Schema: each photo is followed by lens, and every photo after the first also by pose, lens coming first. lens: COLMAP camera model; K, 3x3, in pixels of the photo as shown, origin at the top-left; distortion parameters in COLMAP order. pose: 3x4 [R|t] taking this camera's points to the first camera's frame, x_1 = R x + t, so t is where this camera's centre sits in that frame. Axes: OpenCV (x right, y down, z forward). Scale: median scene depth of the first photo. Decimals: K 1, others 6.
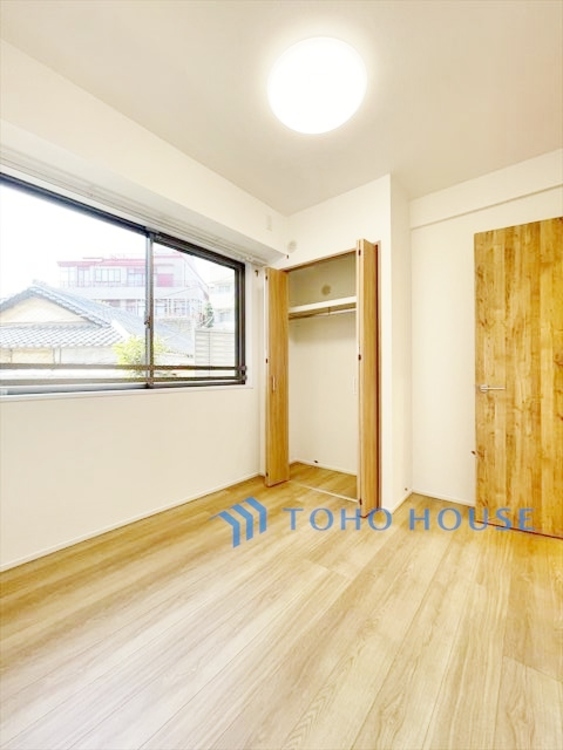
lens RADIAL K [[303.4, 0, 278.8], [0, 303.4, 372.7], [0, 0, 1]] dist [-0.009397, 0.001438]
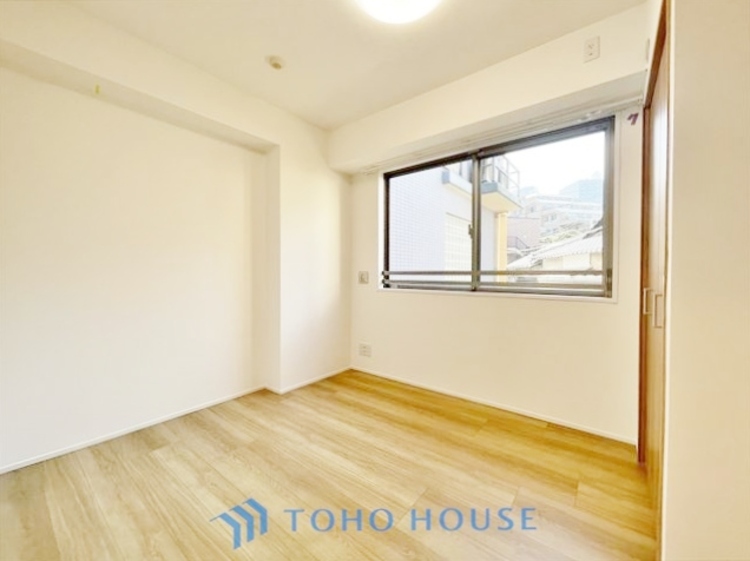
lens RADIAL K [[304.0, 0, 374.2], [0, 304.0, 277.6], [0, 0, 1]] dist [-0.004370, 0.000044]
pose [[0.024695, 0.013073, -0.999610, 0.856711], [-0.005654, 0.999900, 0.012937, -0.013936], [0.999679, 0.005332, 0.024767, 0.724653]]
